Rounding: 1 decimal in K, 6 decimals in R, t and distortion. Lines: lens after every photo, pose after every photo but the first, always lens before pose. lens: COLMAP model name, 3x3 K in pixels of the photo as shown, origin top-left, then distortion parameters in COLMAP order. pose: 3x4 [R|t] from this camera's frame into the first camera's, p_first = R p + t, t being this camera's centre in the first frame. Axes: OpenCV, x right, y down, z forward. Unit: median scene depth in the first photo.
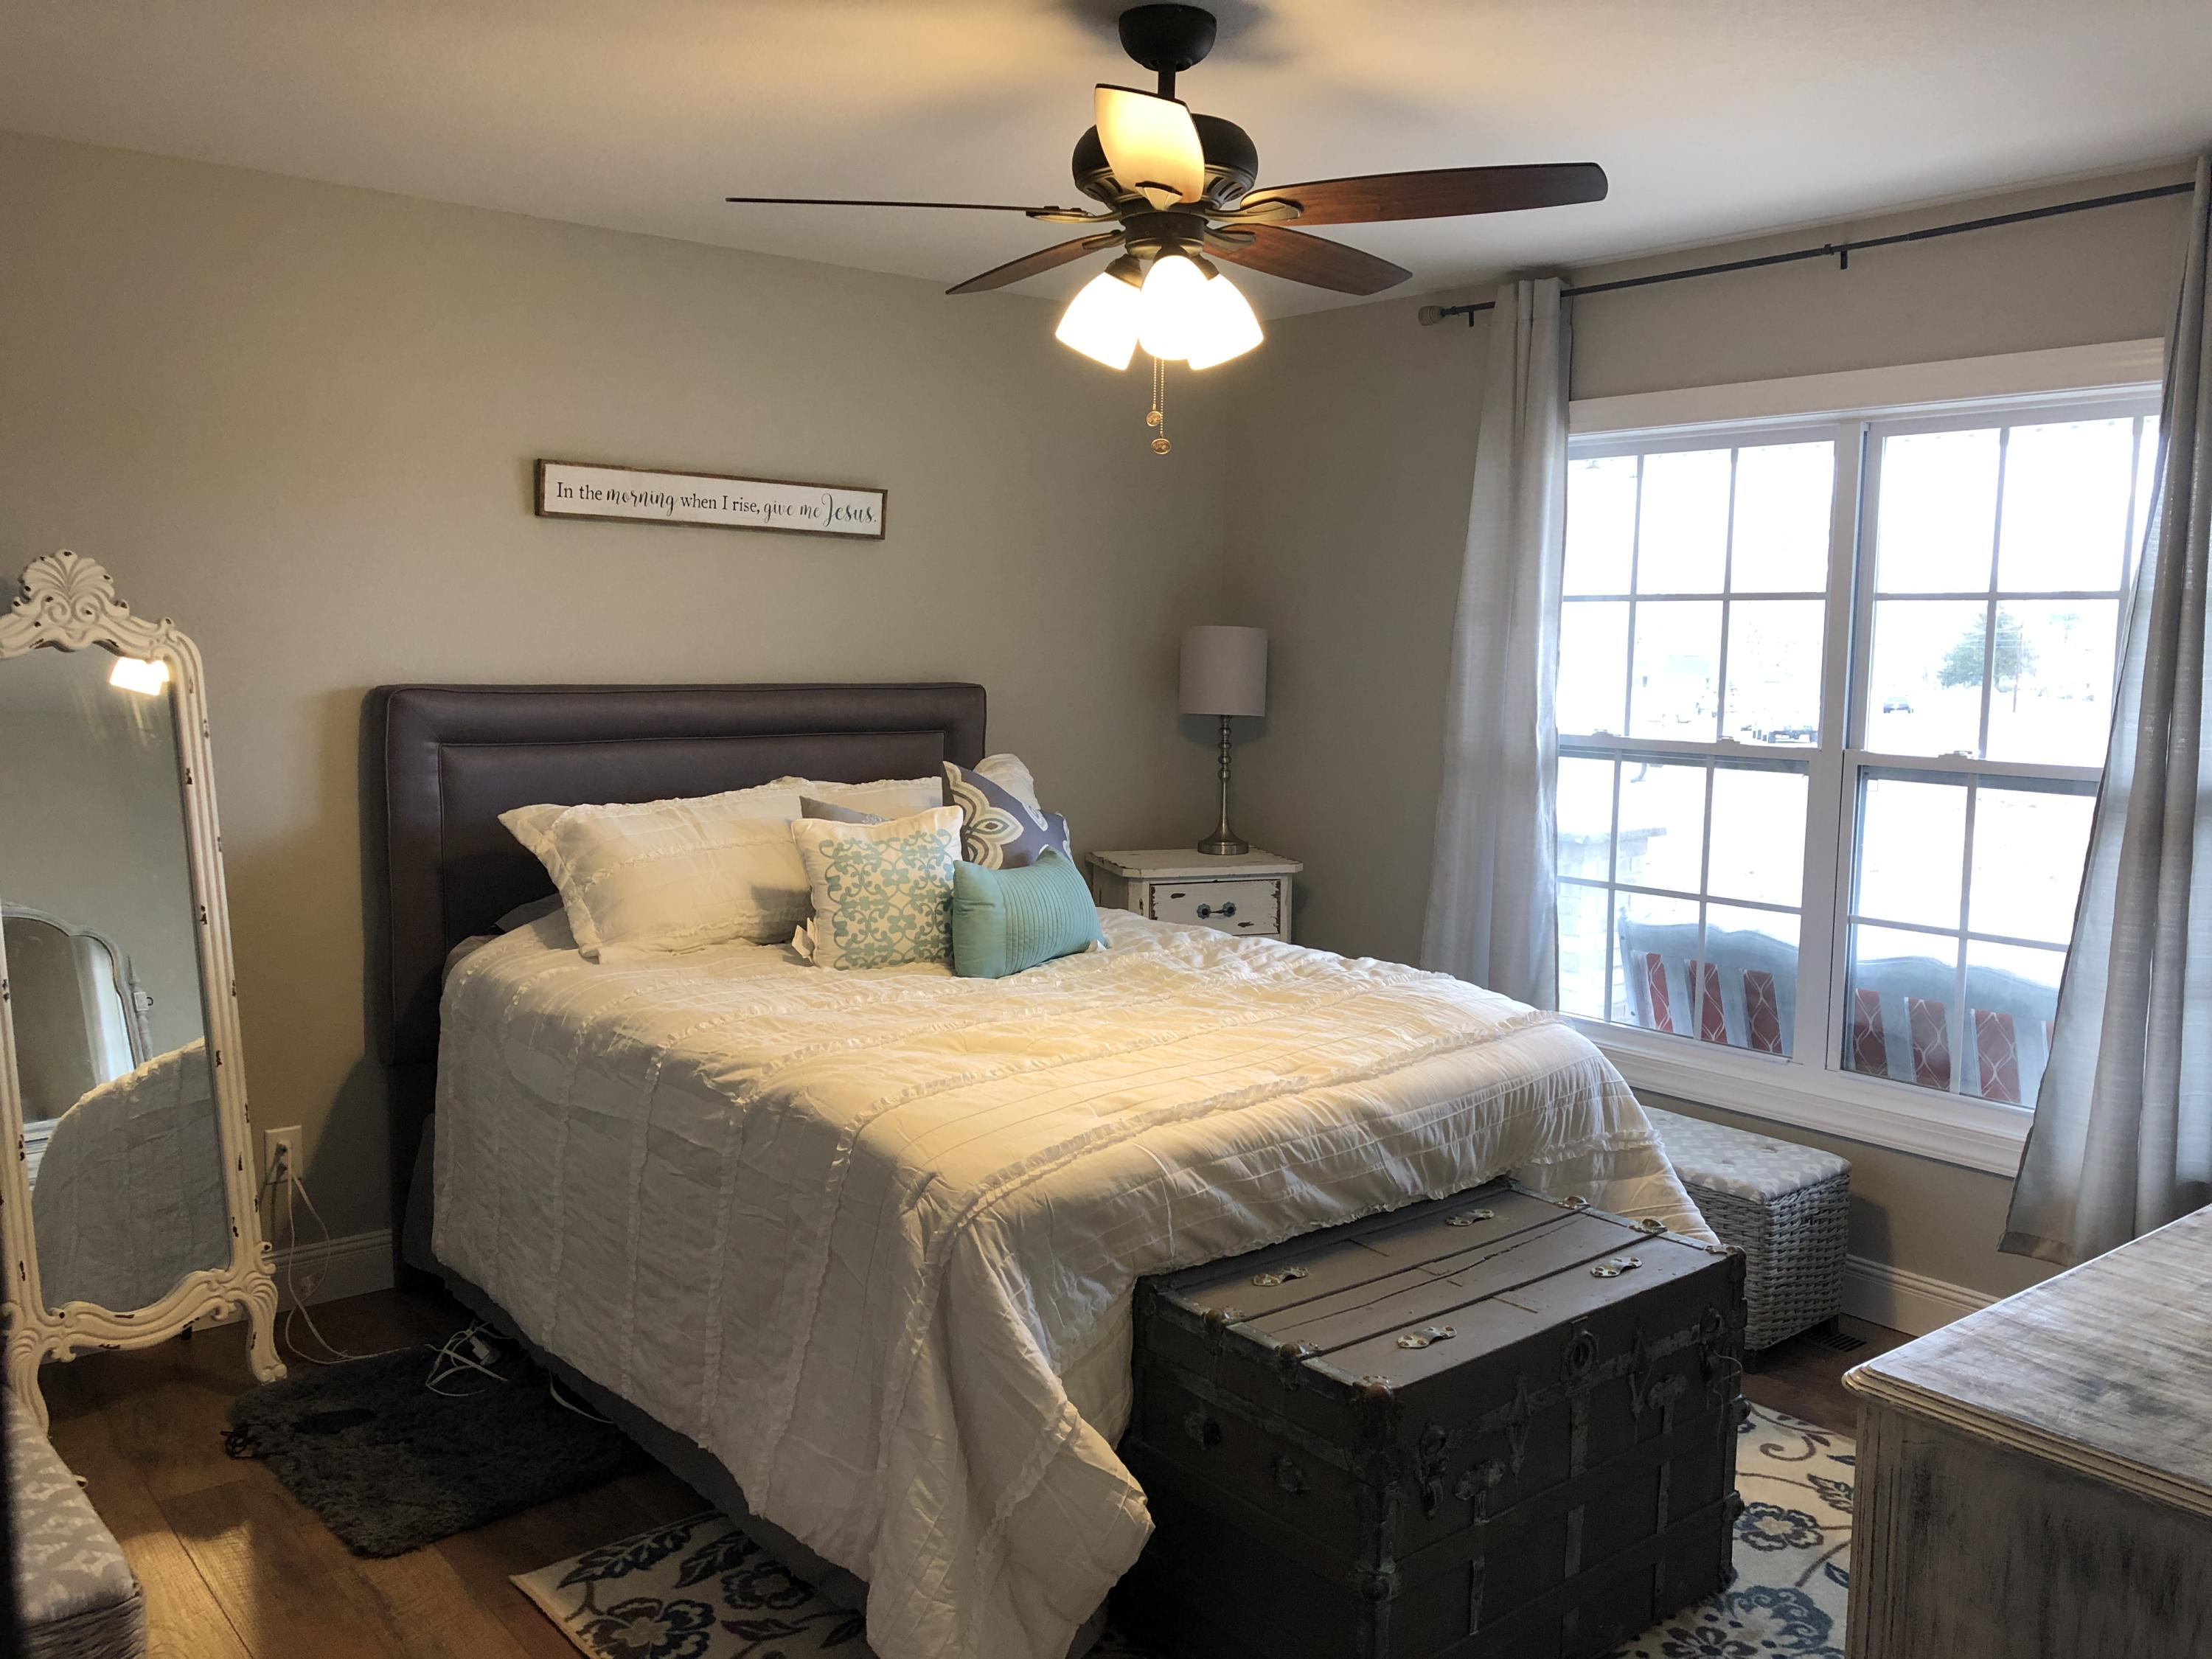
lens RADIAL K [[1804.4, 0, 1106.0], [0, 1804.4, 829.5], [0, 0, 1]] dist [0.036655, -0.002830]
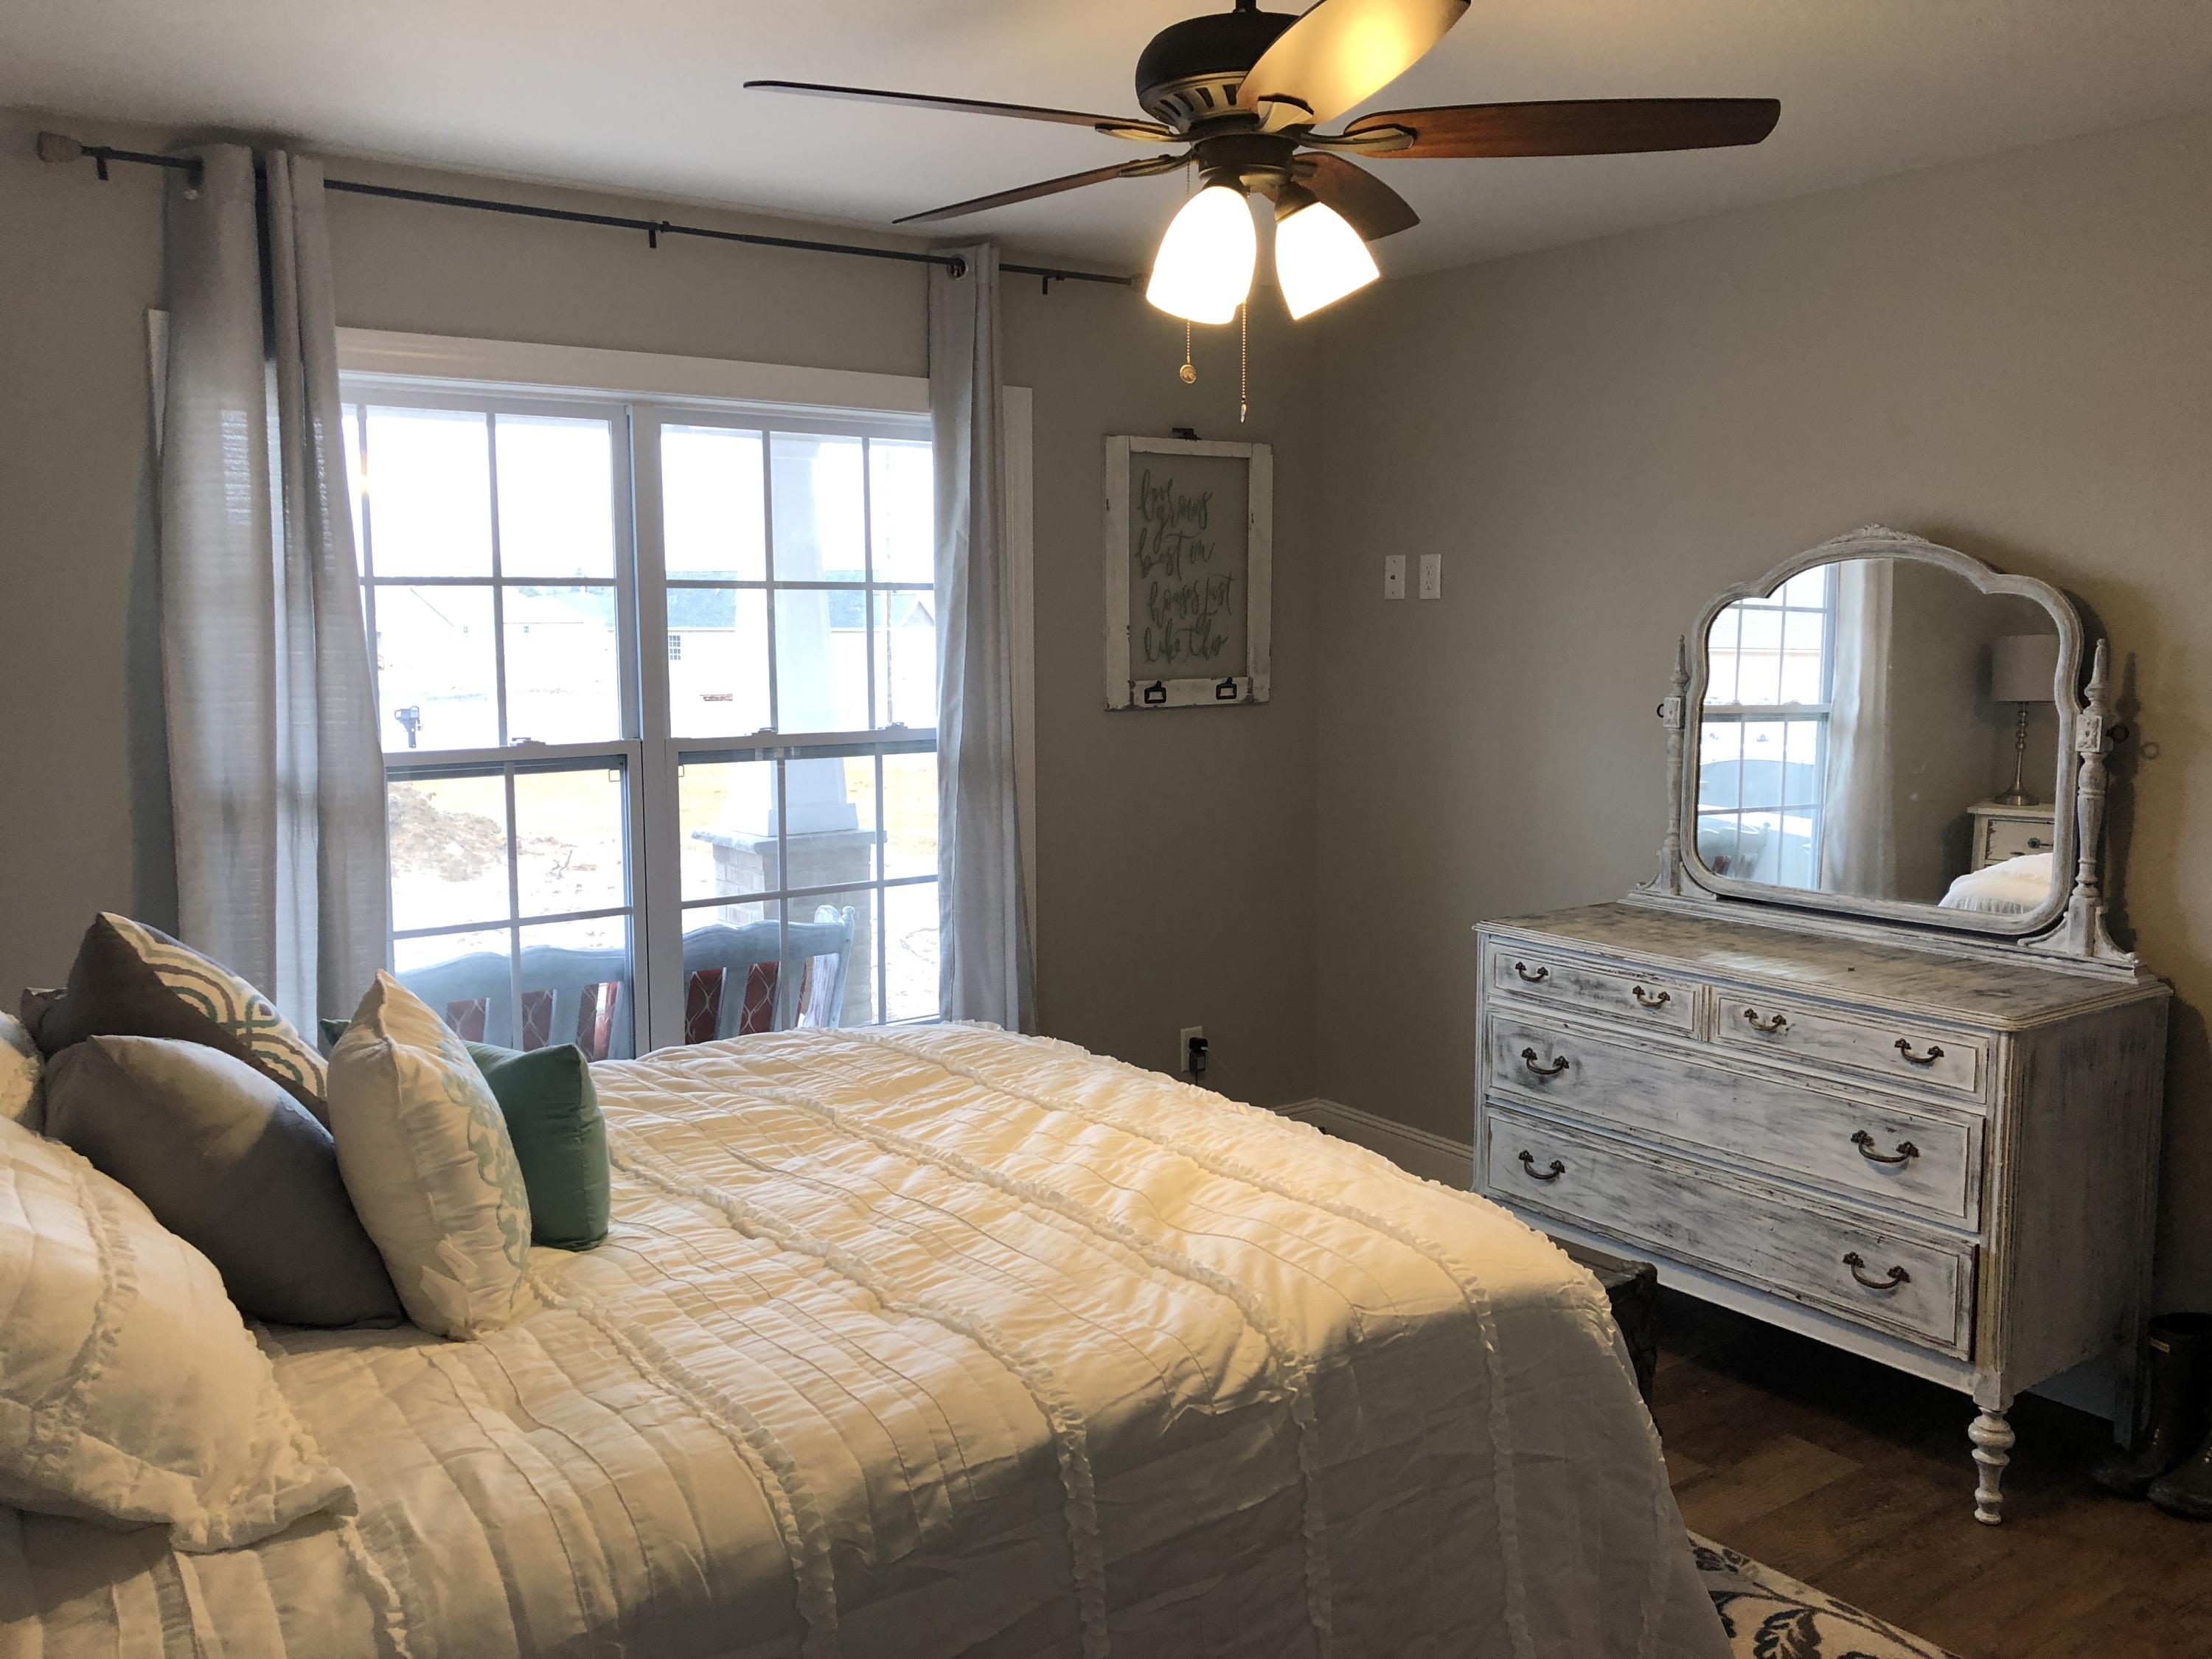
lens RADIAL K [[1812.1, 0, 1109.5], [0, 1812.1, 855.7], [0, 0, 1]] dist [-0.000790, -0.000878]
pose [[0.045229, -0.144320, 0.988497, -0.563551], [0.110080, 0.984204, 0.138656, -0.091031], [-0.992893, 0.102542, 0.060401, 0.700366]]
